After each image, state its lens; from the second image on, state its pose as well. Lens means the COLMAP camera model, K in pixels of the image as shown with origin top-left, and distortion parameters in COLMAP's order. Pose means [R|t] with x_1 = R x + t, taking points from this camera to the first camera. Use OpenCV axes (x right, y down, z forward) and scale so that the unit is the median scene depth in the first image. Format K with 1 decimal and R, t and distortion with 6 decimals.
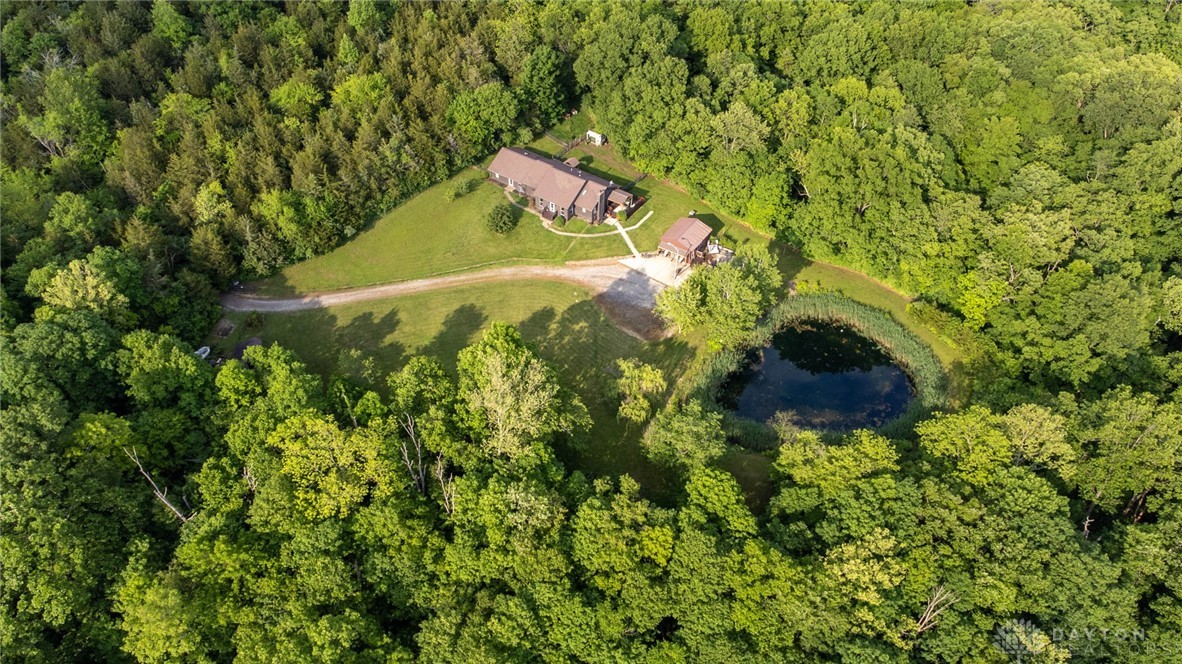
lens RADIAL K [[877.5, 0, 587.7], [0, 877.5, 337.2], [0, 0, 1]] dist [0.036738, 0.024110]
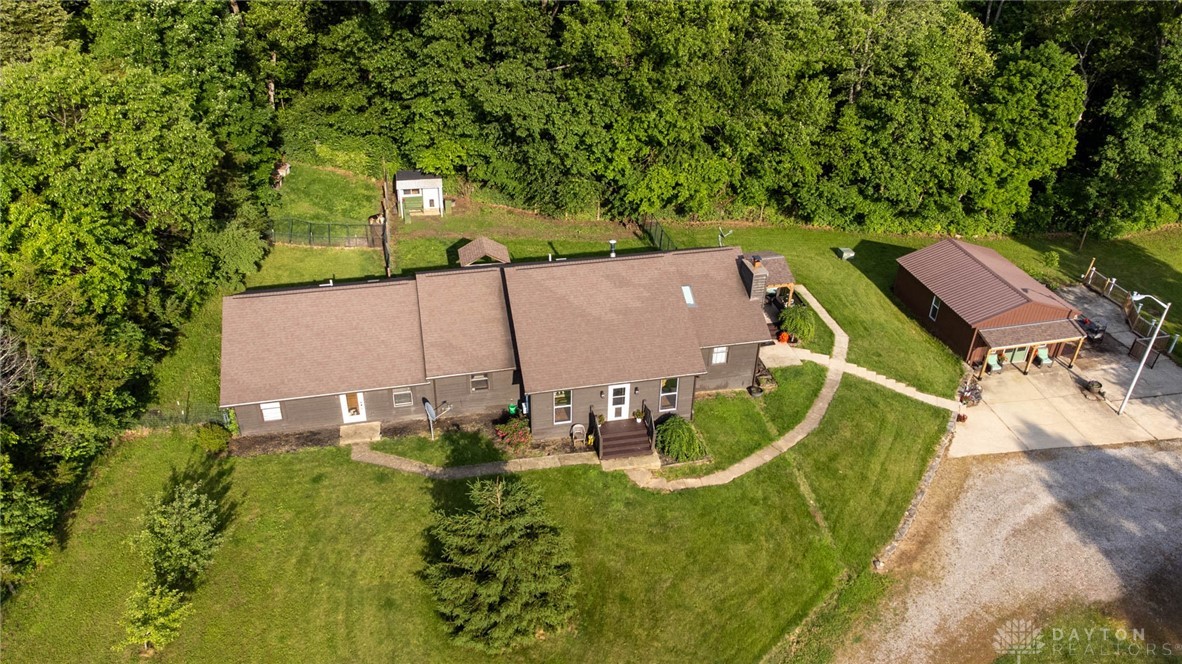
lens RADIAL K [[877.5, 0, 587.1], [0, 877.5, 330.2], [0, 0, 1]] dist [0.036738, 0.024110]
pose [[0.685971, -0.385368, 0.617200, -0.188918], [0.497796, 0.867214, -0.011791, -0.169296], [-0.530700, 0.315328, 0.786718, 0.822311]]
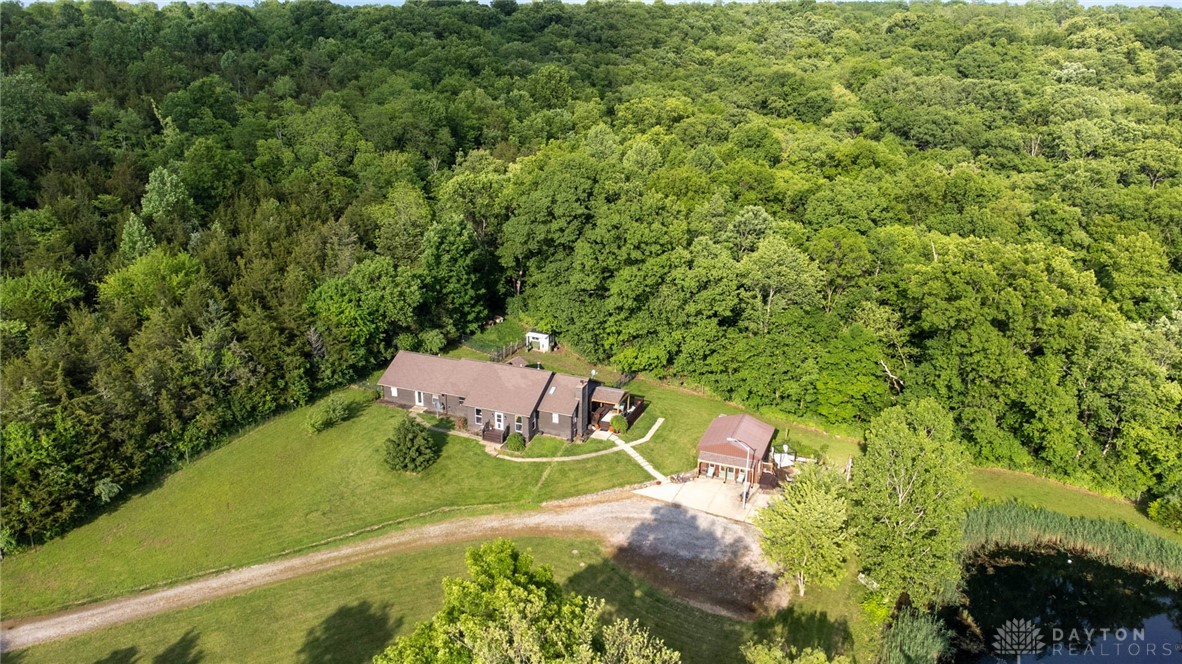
lens RADIAL K [[877.5, 0, 588.1], [0, 877.5, 333.0], [0, 0, 1]] dist [0.036738, 0.024110]
pose [[0.978942, -0.073875, 0.190305, -0.089918], [0.146302, 0.904032, -0.401649, 0.040131], [-0.142370, 0.421033, 0.895803, 0.457259]]
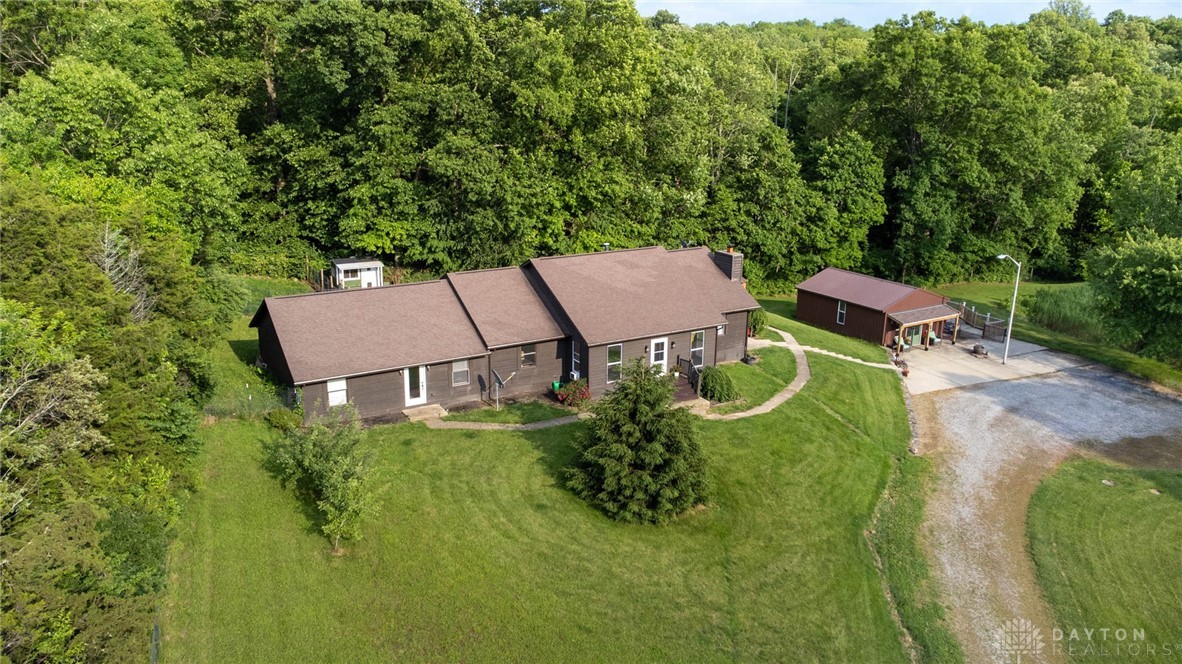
lens RADIAL K [[877.5, 0, 587.2], [0, 877.5, 334.2], [0, 0, 1]] dist [0.036738, 0.024110]
pose [[0.426787, -0.253952, 0.867964, -0.277596], [0.622092, 0.779054, -0.077951, -0.148975], [-0.656394, 0.573222, 0.490472, 0.895337]]
